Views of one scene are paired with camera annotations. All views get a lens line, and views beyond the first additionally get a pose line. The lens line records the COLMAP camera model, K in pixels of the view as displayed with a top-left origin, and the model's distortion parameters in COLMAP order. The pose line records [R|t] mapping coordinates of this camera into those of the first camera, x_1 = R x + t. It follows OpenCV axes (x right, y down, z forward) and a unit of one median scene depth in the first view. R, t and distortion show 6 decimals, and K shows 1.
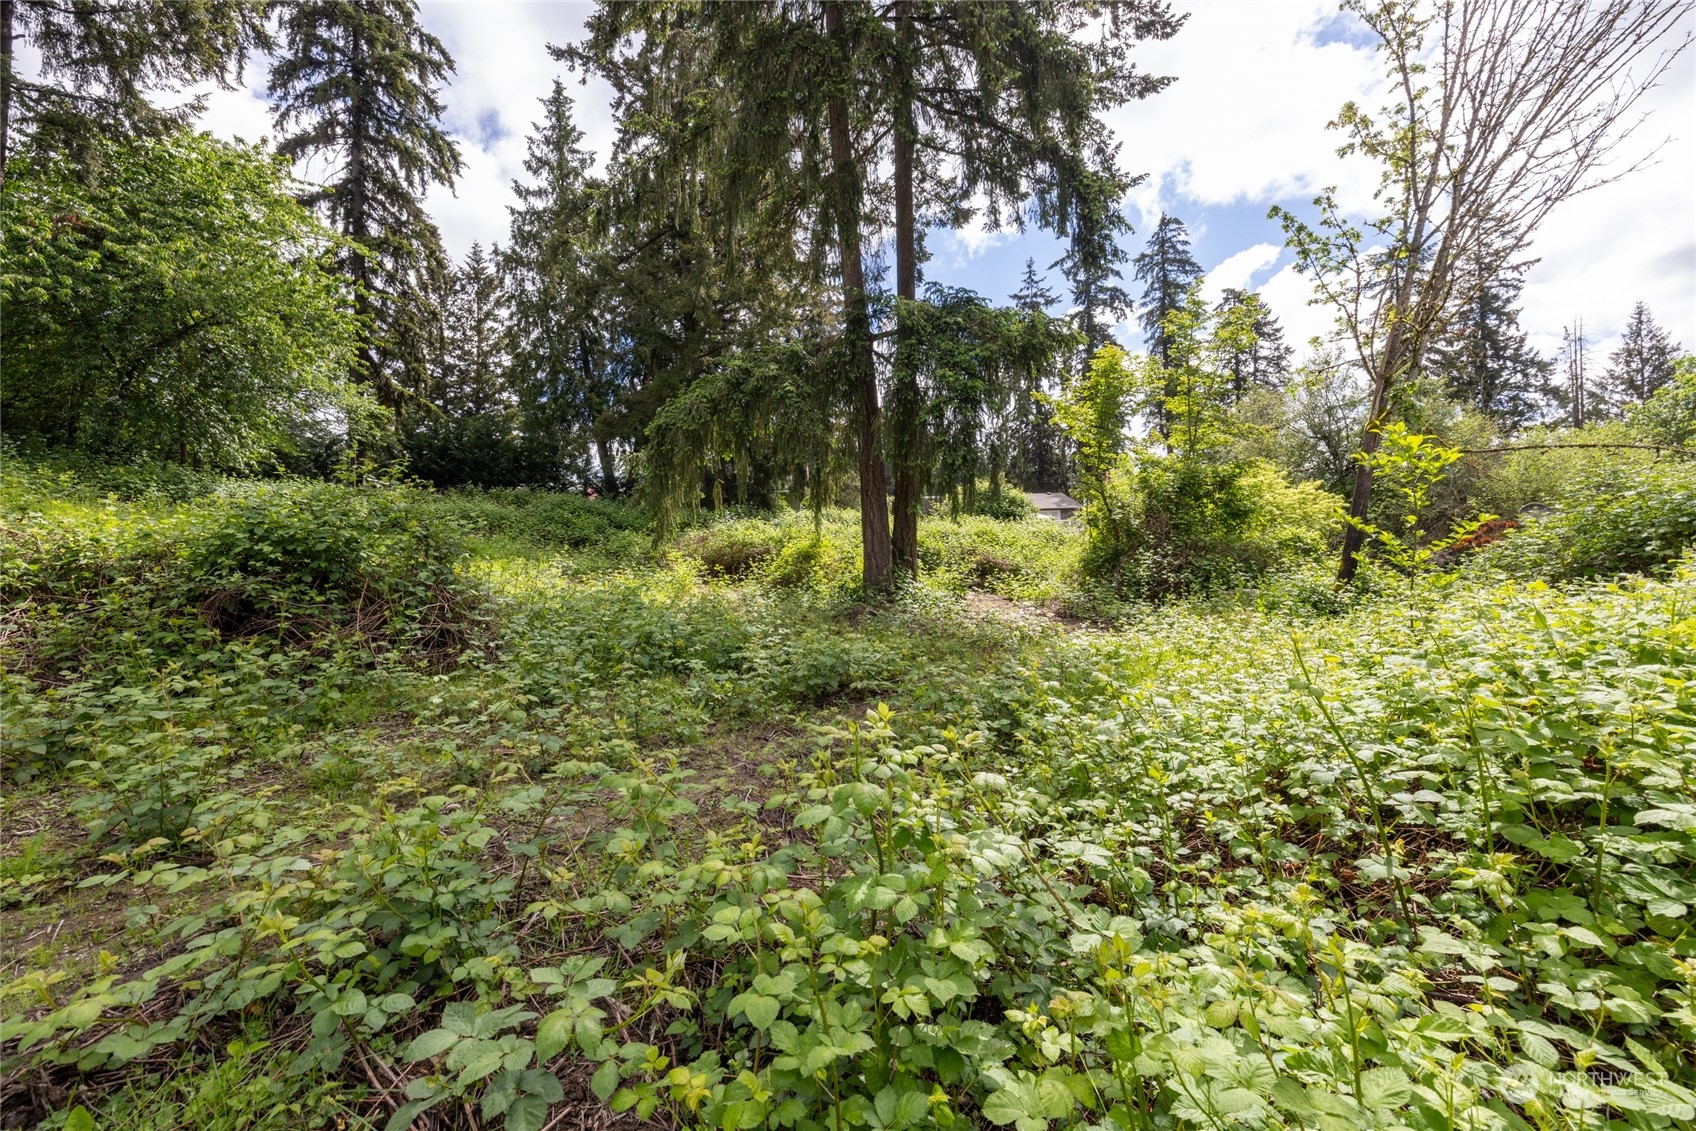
lens RADIAL K [[709.0, 0, 827.9], [0, 709.0, 554.5], [0, 0, 1]] dist [0.003160, -0.000190]
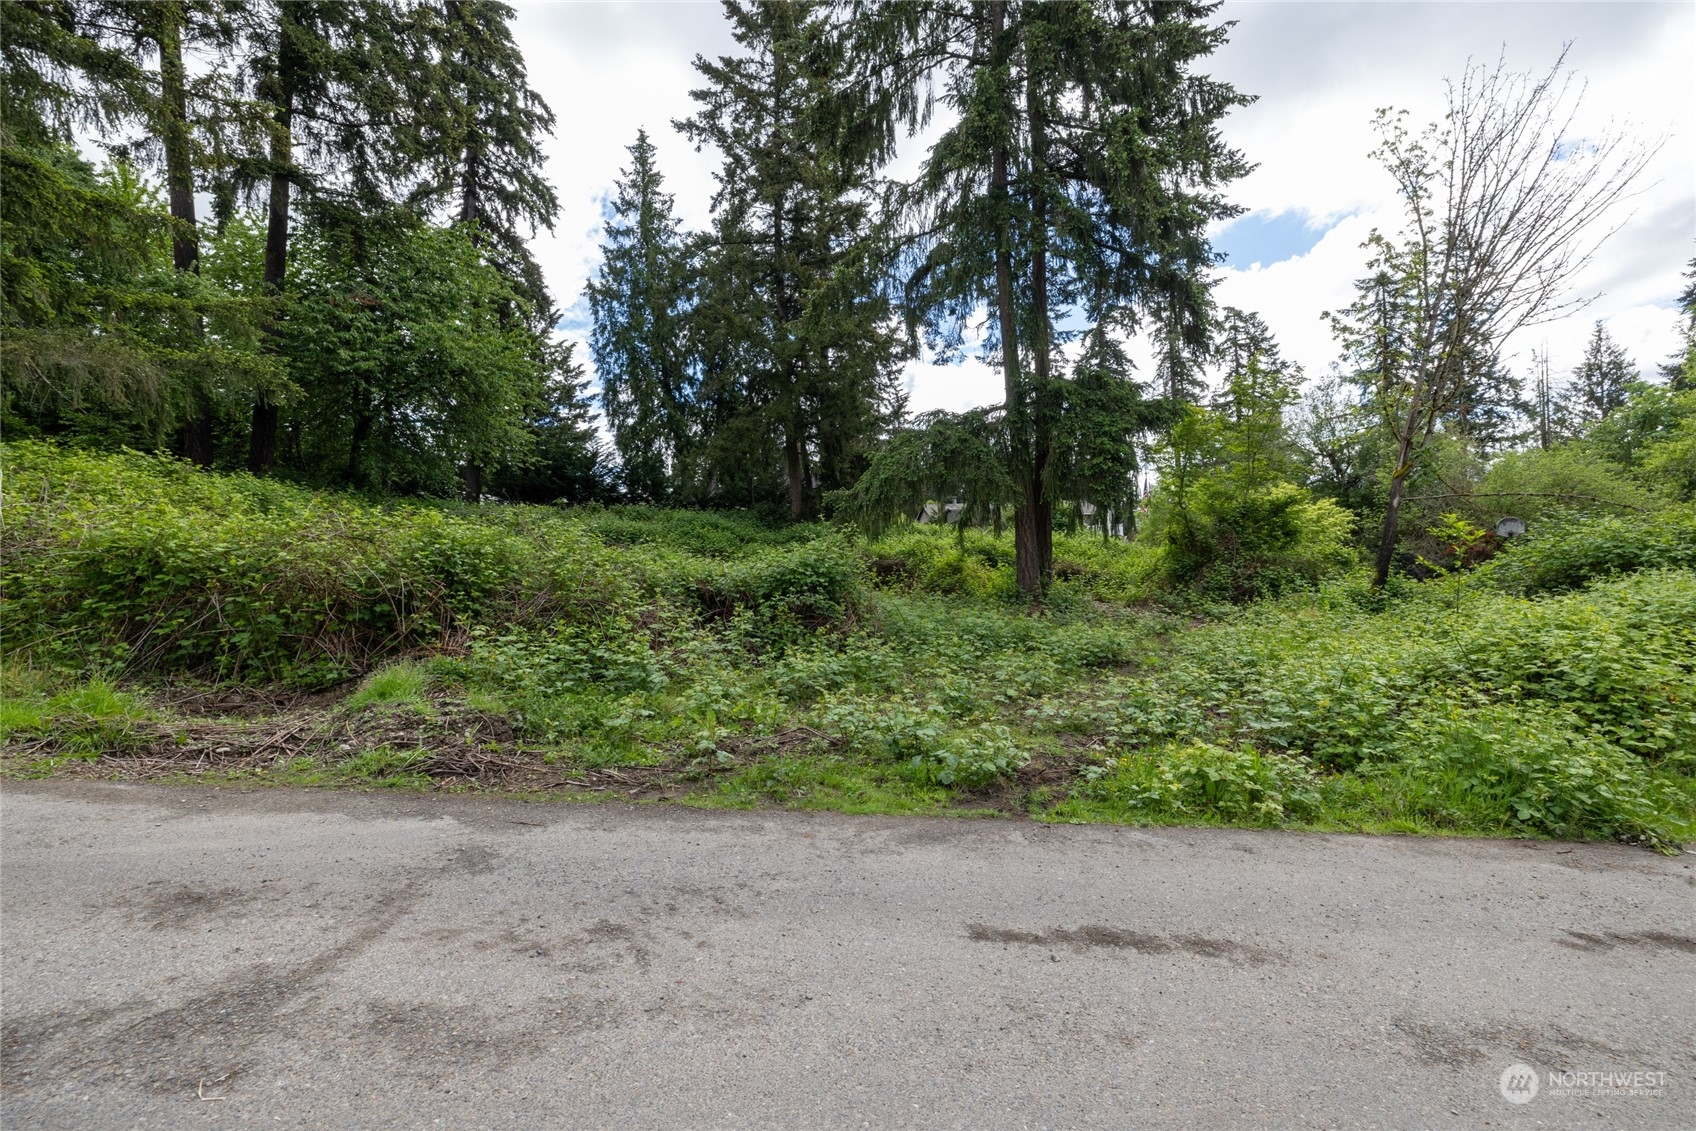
lens RADIAL K [[709.0, 0, 838.0], [0, 709.0, 555.4], [0, 0, 1]] dist [0.003160, -0.000190]
pose [[0.999565, -0.006038, 0.028871, -0.306386], [0.005938, 0.999976, 0.003538, -0.028807], [-0.028892, -0.003365, 0.999577, -0.295344]]
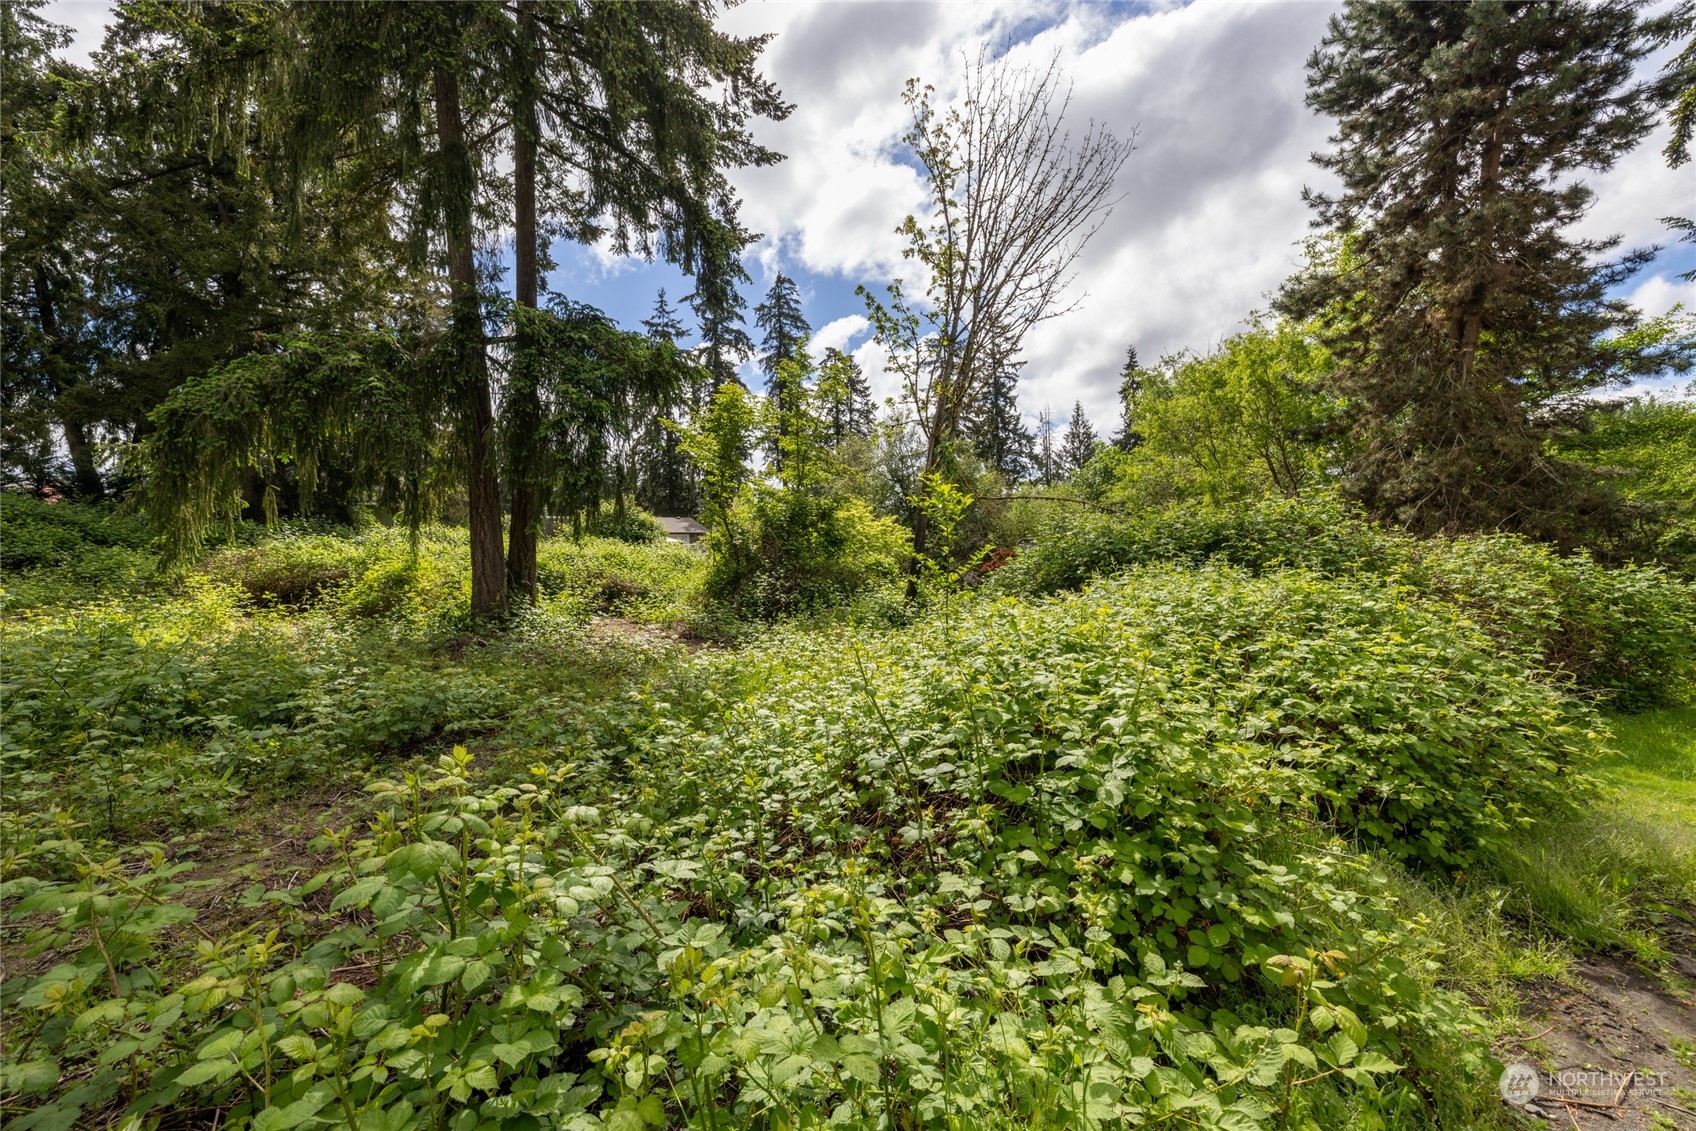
lens RADIAL K [[709.0, 0, 827.8], [0, 709.0, 551.9], [0, 0, 1]] dist [0.003160, -0.000190]
pose [[0.873794, 0.013727, 0.486103, 0.006154], [0.003896, 0.999372, -0.035224, -0.000192], [-0.486281, 0.032672, 0.873191, -0.002295]]
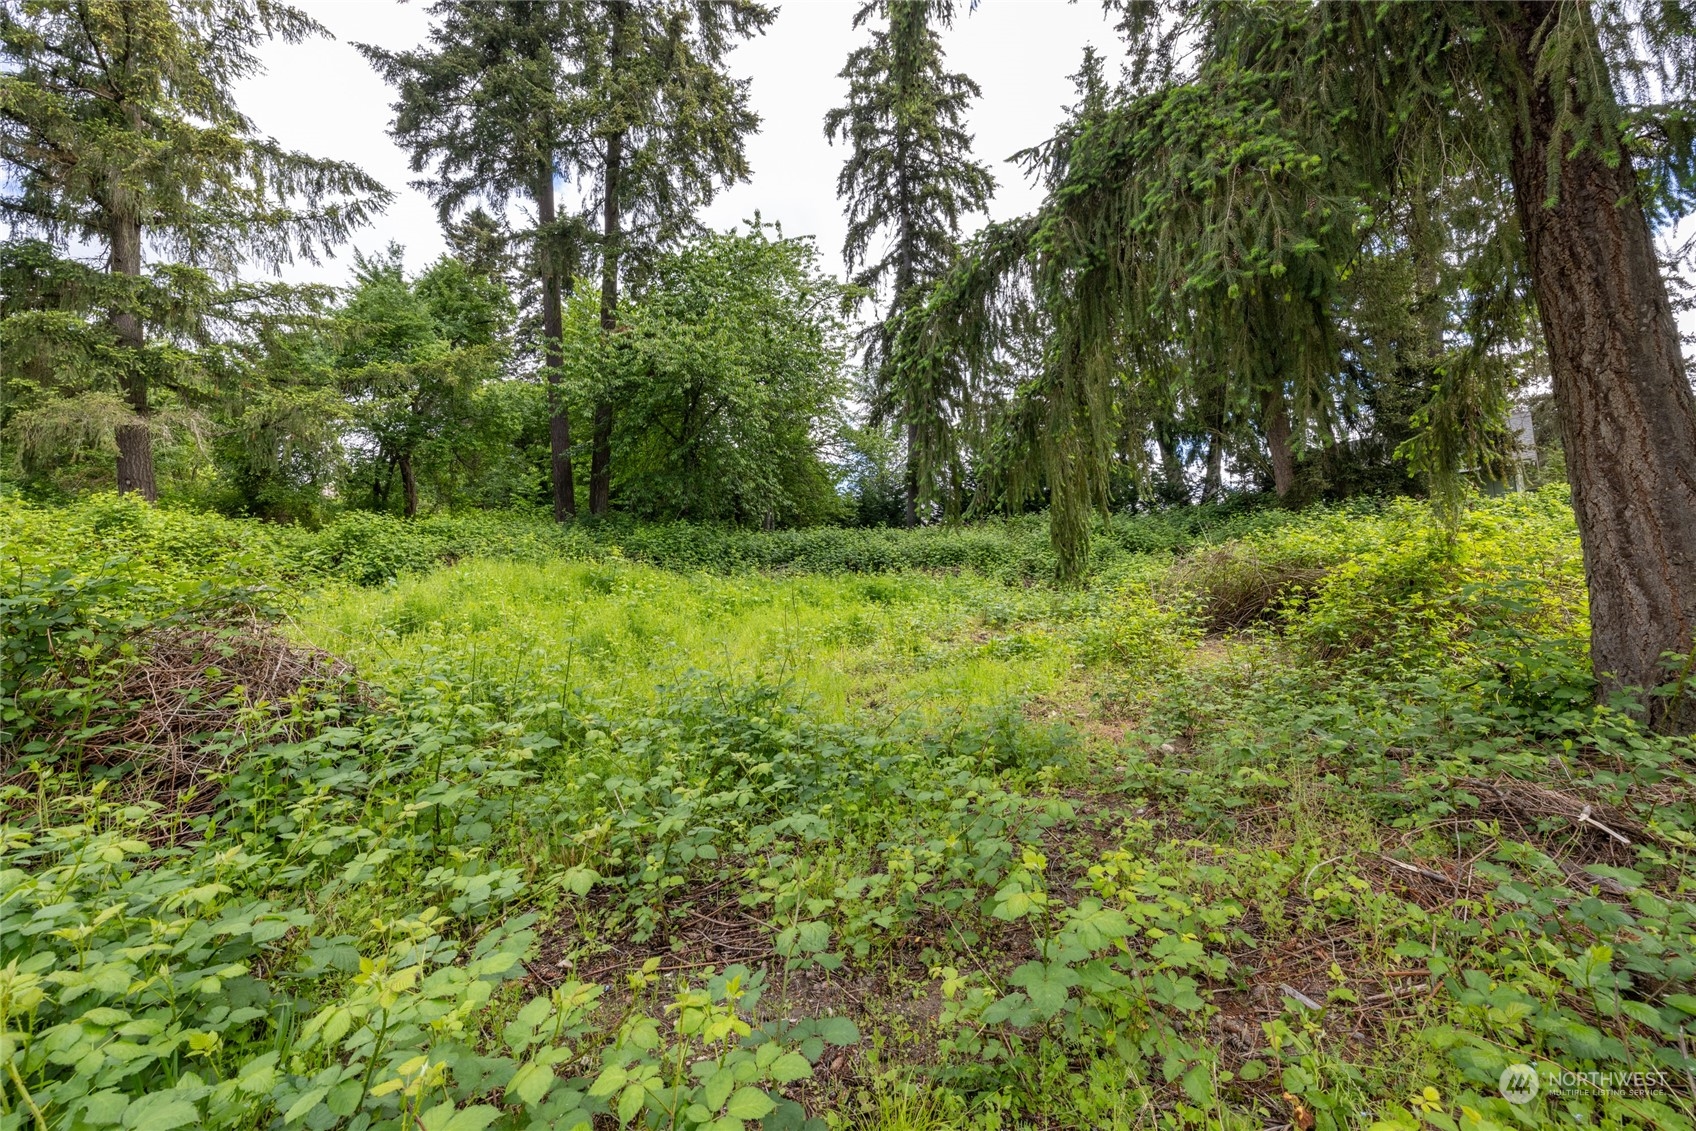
lens RADIAL K [[709.0, 0, 831.2], [0, 709.0, 551.6], [0, 0, 1]] dist [0.003160, -0.000190]
pose [[0.658498, -0.071044, -0.749222, 0.063414], [0.034068, 0.997328, -0.064627, 0.000049], [0.751811, 0.017032, 0.659159, 0.536879]]
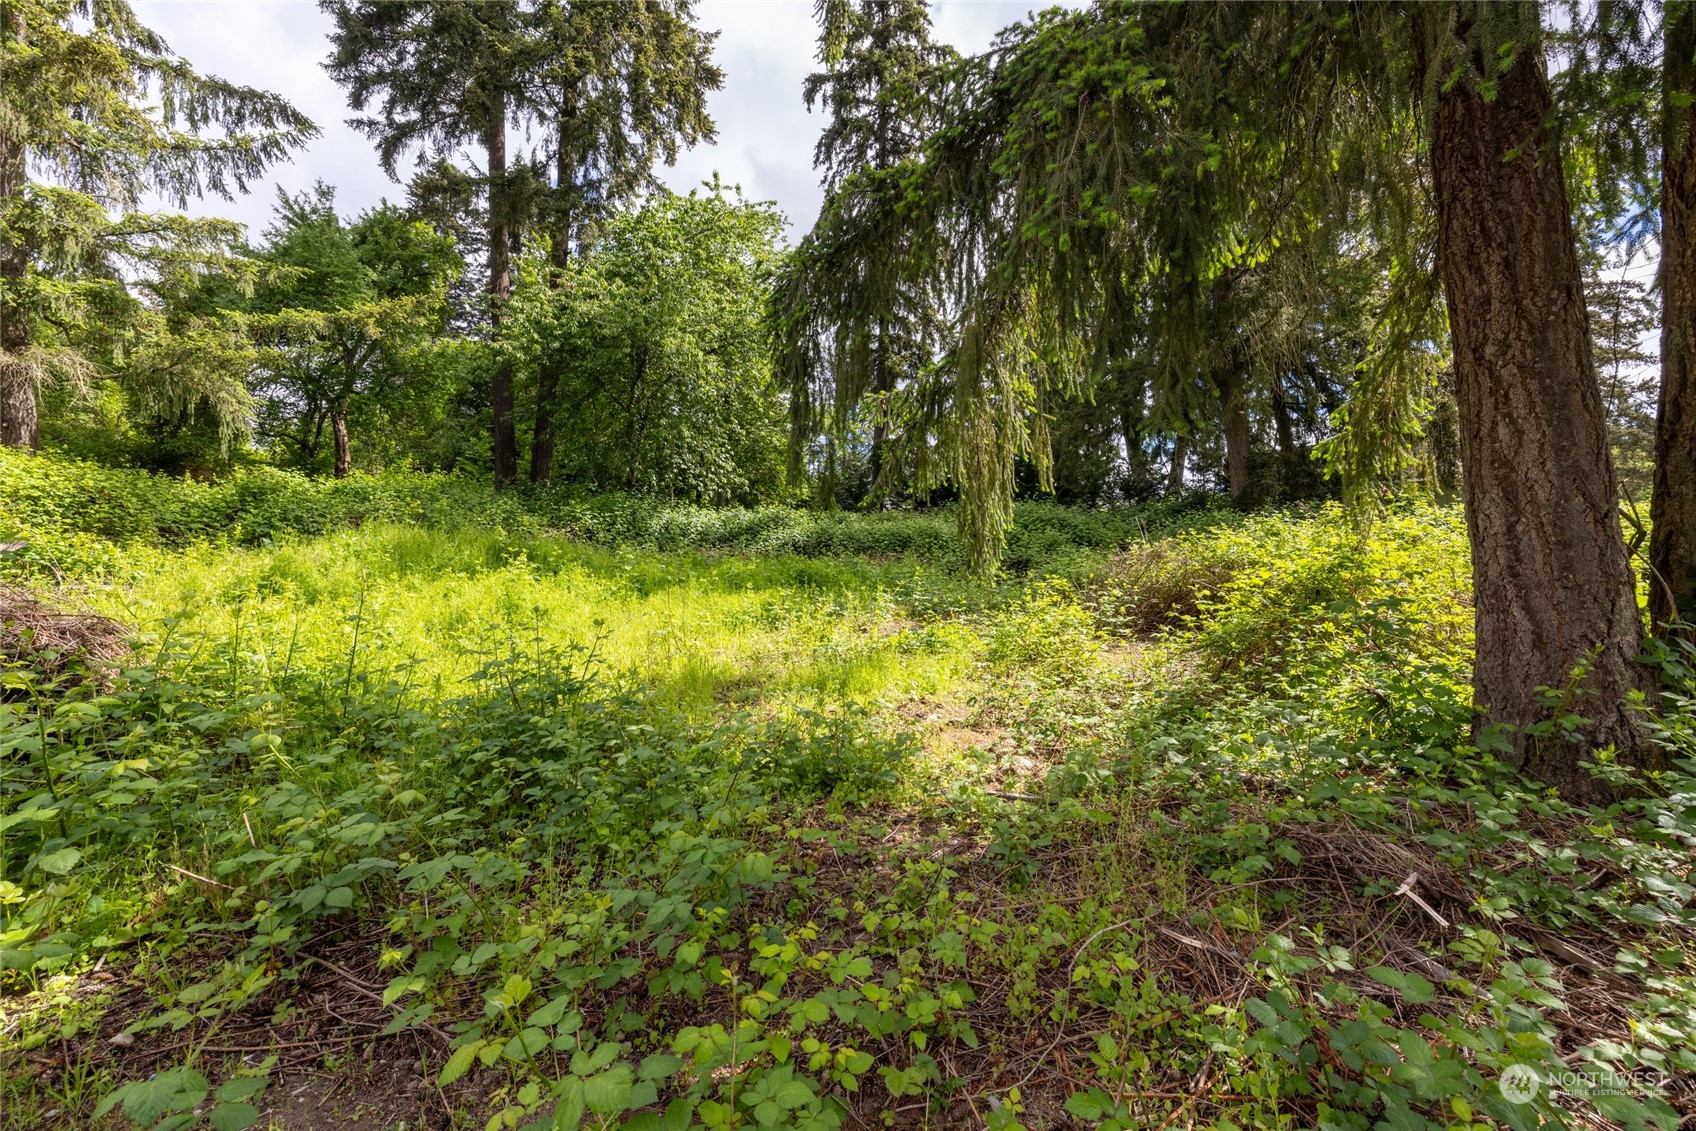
lens RADIAL K [[709.0, 0, 827.3], [0, 709.0, 556.4], [0, 0, 1]] dist [0.003160, -0.000190]
pose [[0.679869, -0.017441, -0.733126, 0.077302], [-0.008291, 0.999470, -0.031465, -0.002366], [0.733287, 0.027471, 0.679364, 0.605408]]
